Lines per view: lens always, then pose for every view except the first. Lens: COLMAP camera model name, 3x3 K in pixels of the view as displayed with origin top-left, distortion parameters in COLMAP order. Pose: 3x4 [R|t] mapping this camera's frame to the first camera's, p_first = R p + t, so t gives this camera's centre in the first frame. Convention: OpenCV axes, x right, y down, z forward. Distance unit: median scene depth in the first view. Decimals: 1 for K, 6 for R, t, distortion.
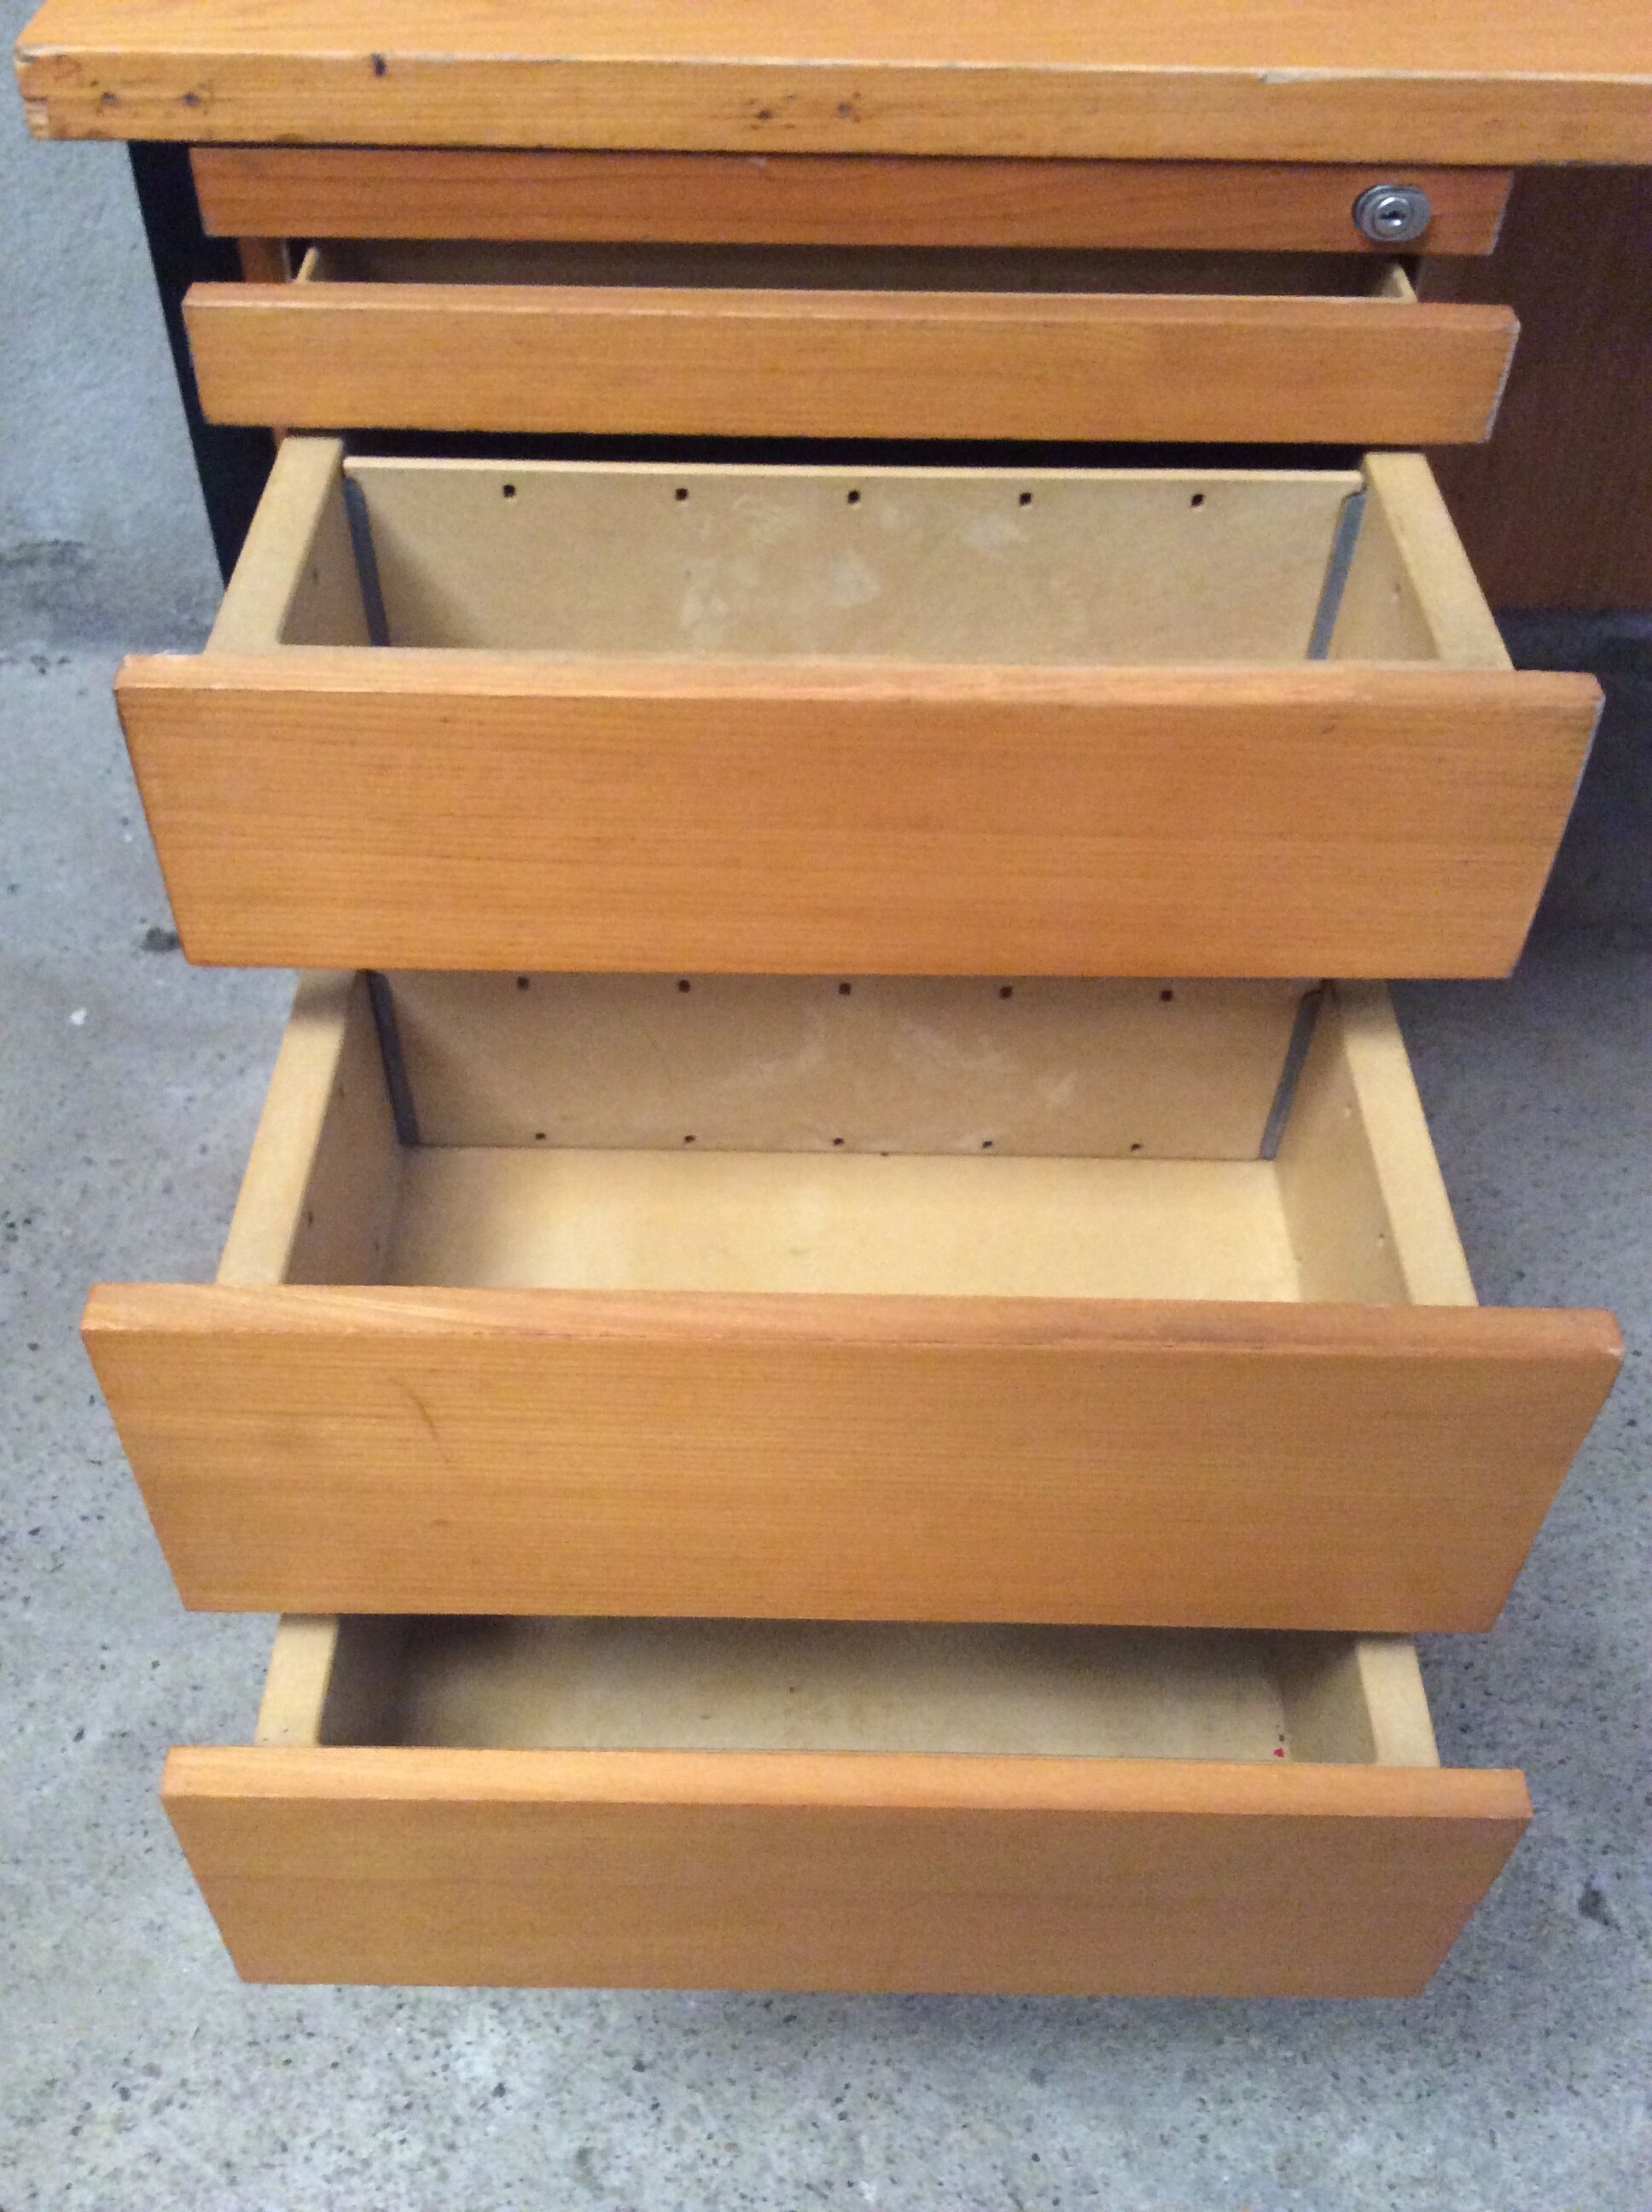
lens RADIAL K [[2091.8, 0, 826.0], [0, 2091.8, 1106.0], [0, 0, 1]] dist [0.066326, -0.140434]
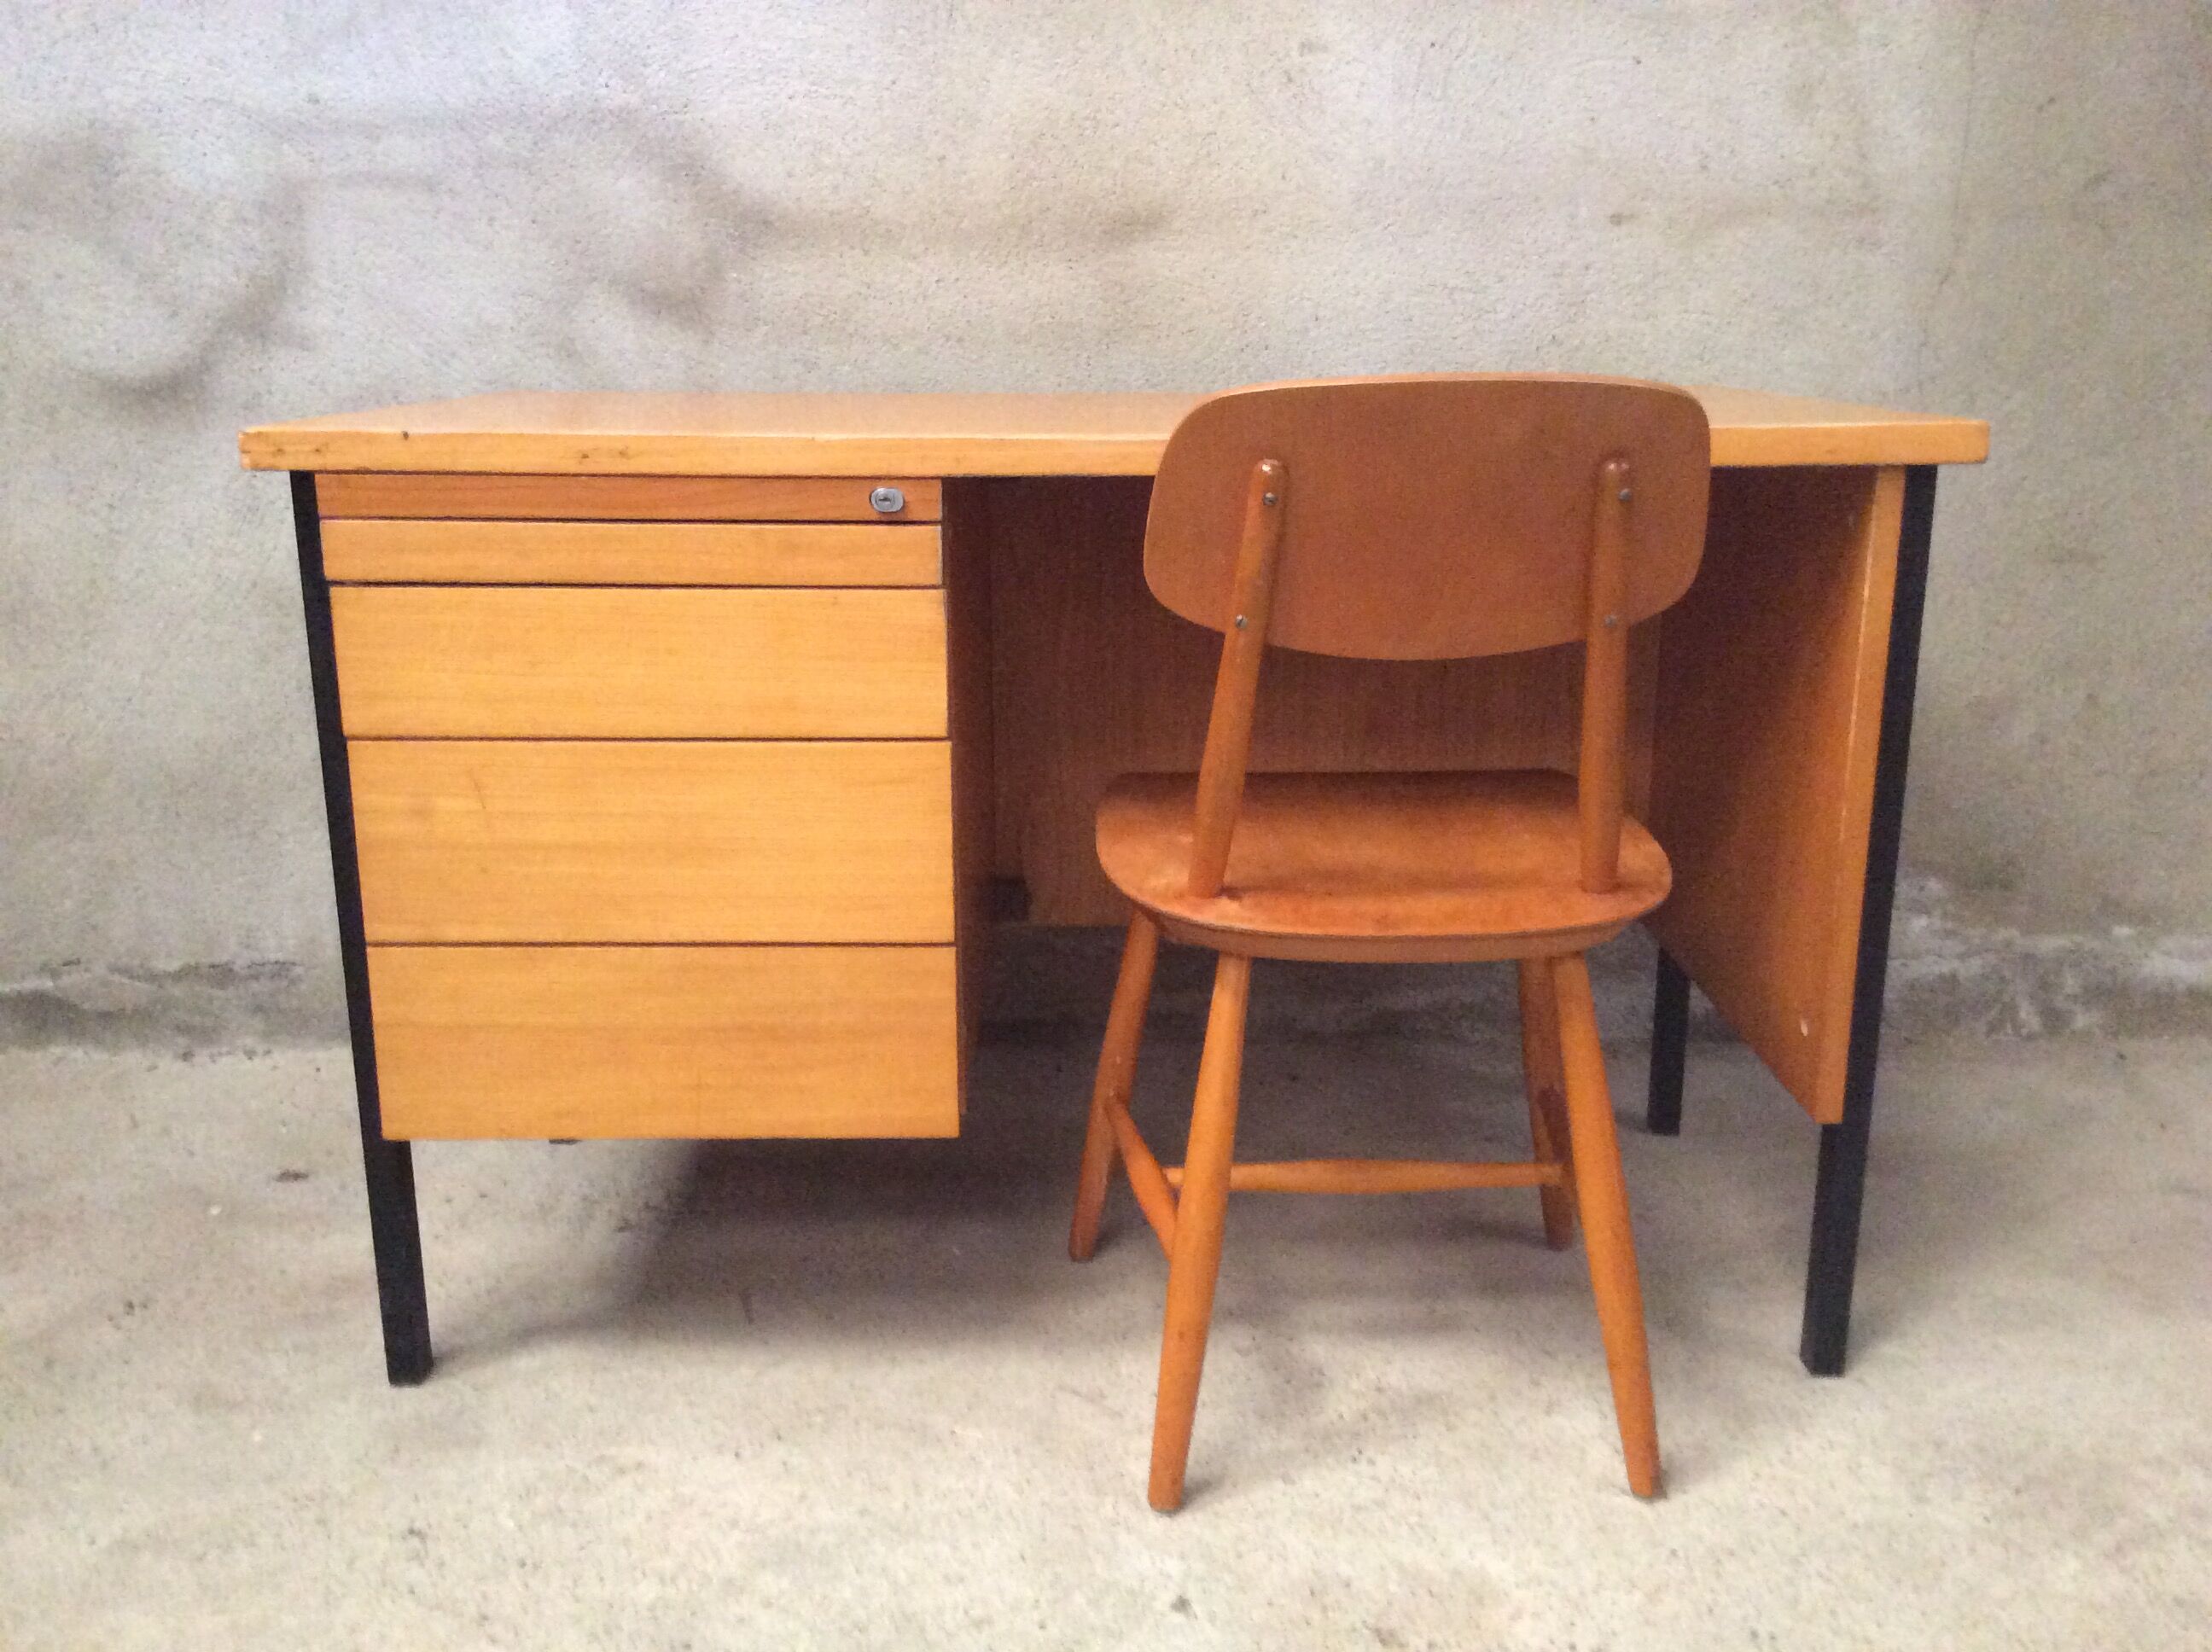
lens RADIAL K [[2091.8, 0, 1173.6], [0, 2091.8, 815.2], [0, 0, 1]] dist [0.066326, -0.140434]
pose [[0.999652, -0.019430, 0.017844, 0.509876], [0.025875, 0.853975, -0.519671, 0.949605], [-0.005141, 0.519951, 0.854180, -0.638841]]
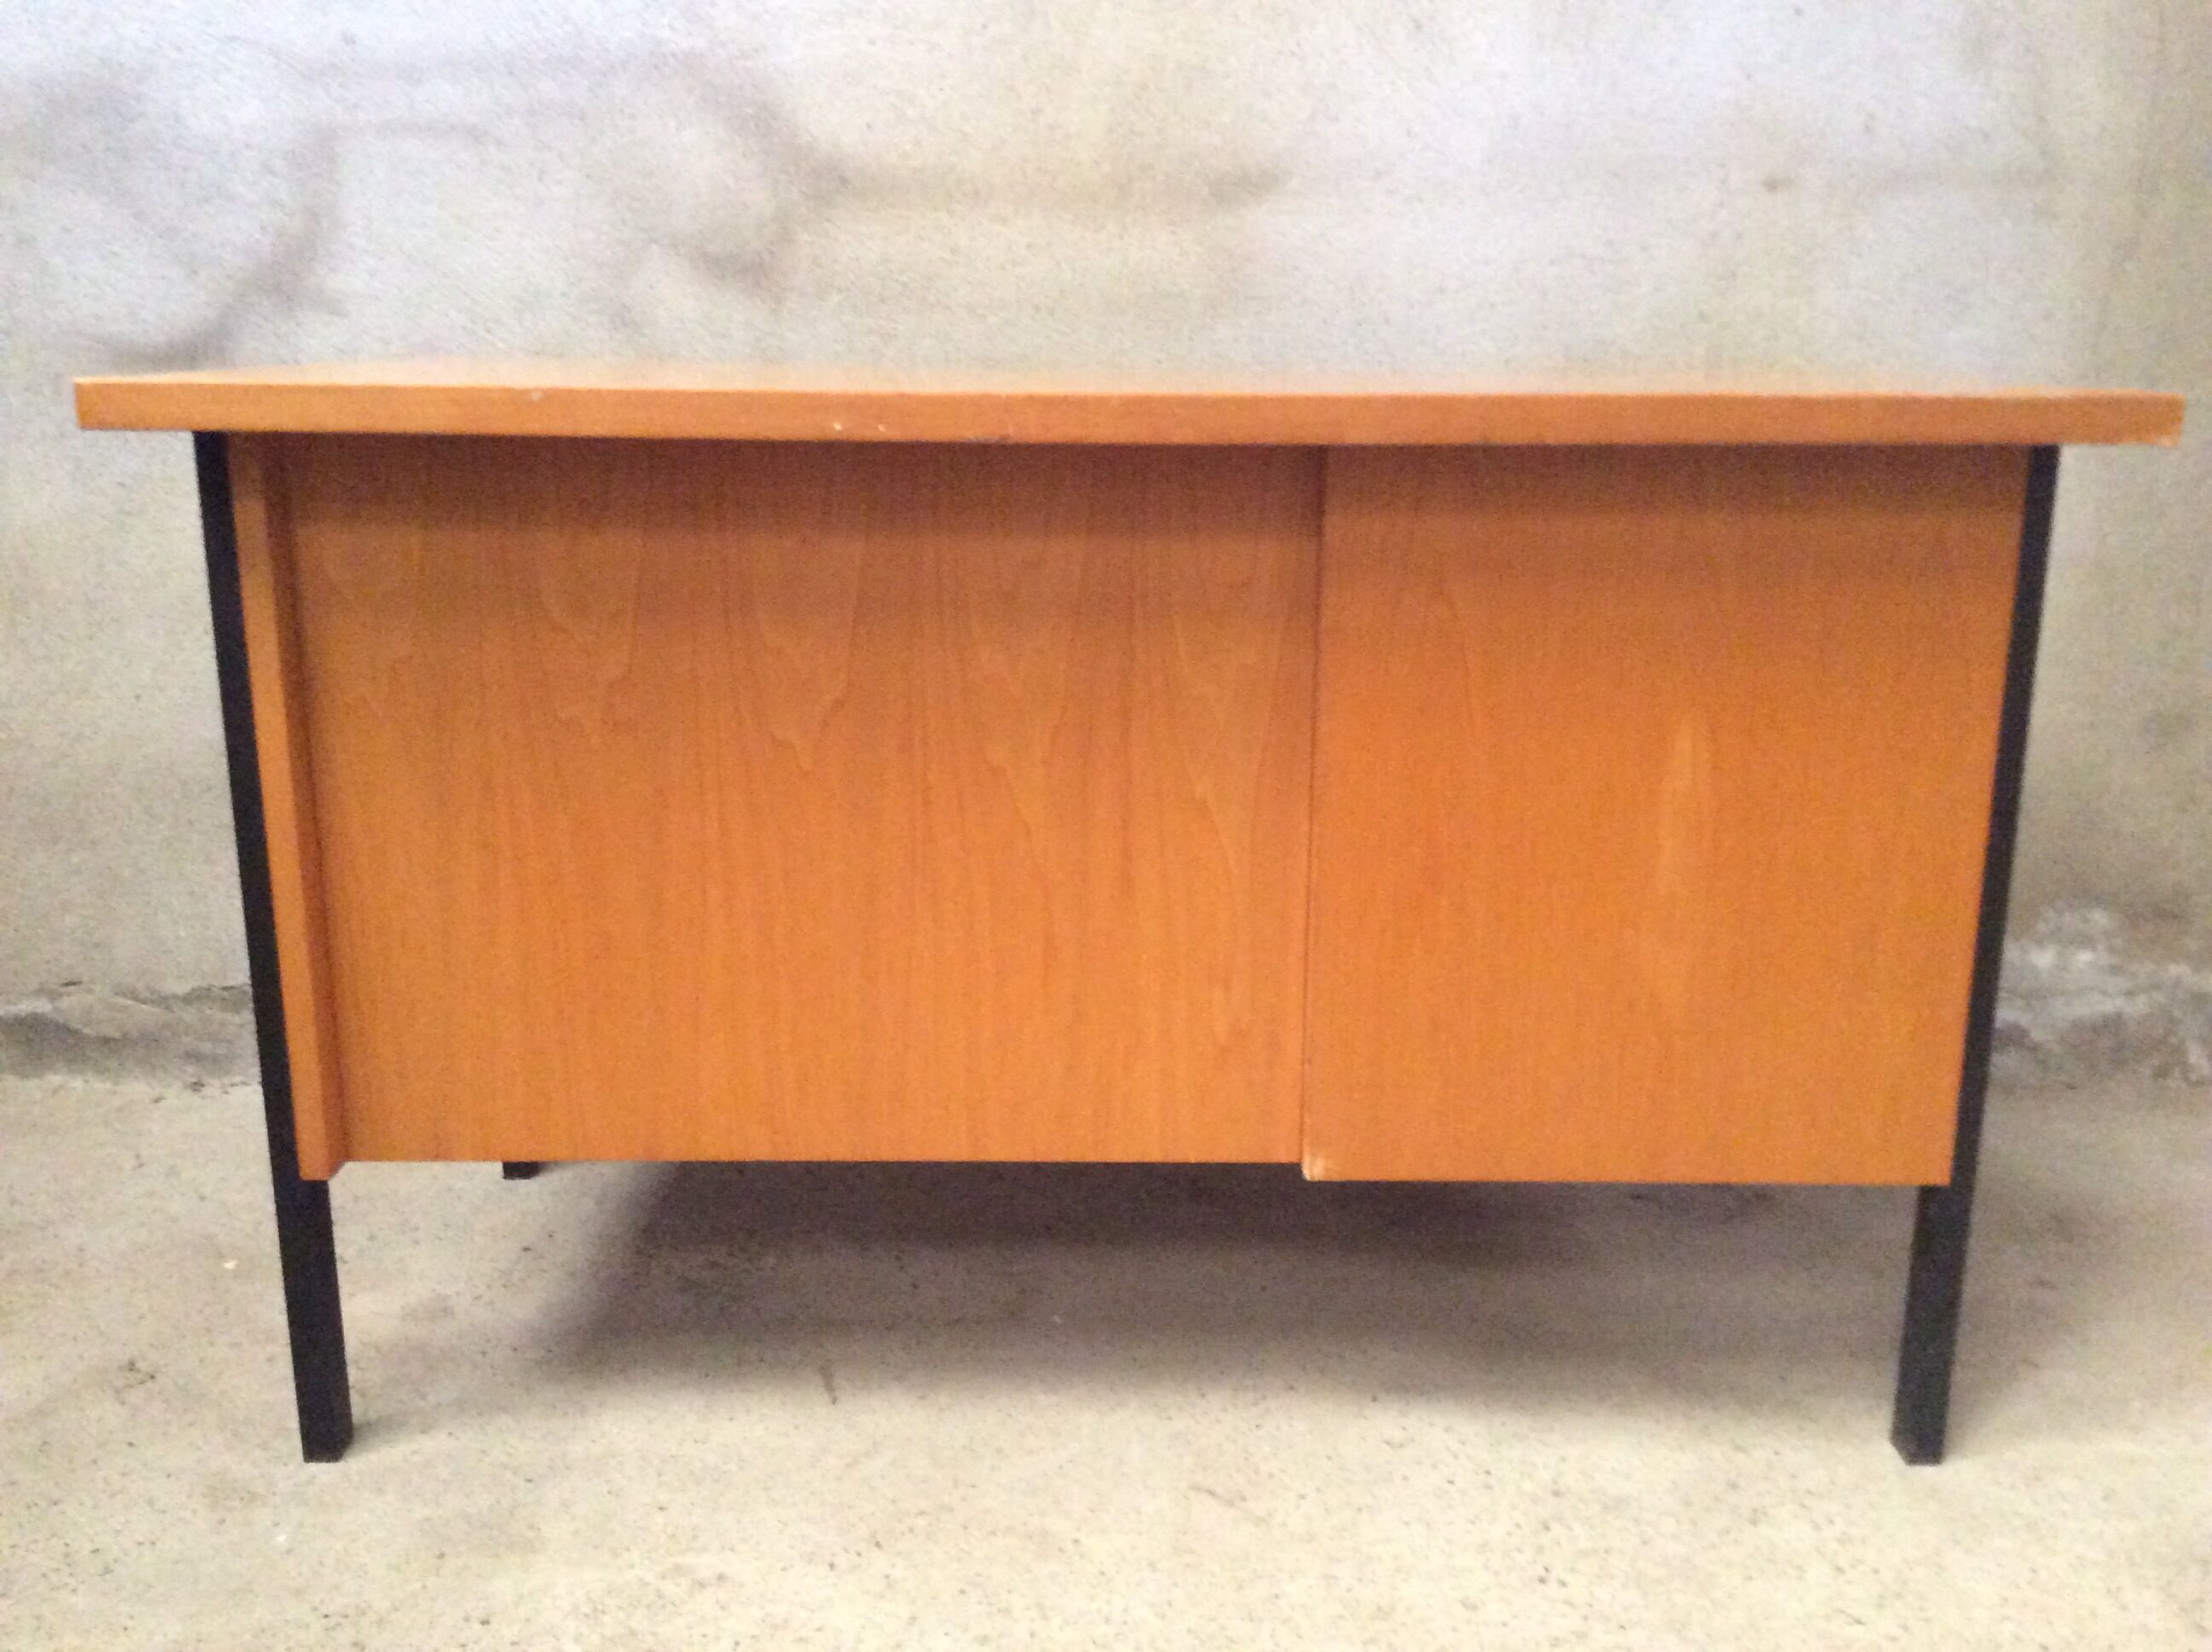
lens RADIAL K [[2065.8, 0, 1148.2], [0, 2065.8, 817.8], [0, 0, 1]] dist [0.038186, -0.069570]
pose [[0.999809, -0.010742, 0.016355, 0.337398], [0.017715, 0.851877, -0.523443, 0.771562], [-0.008310, 0.523632, 0.851904, -0.367903]]
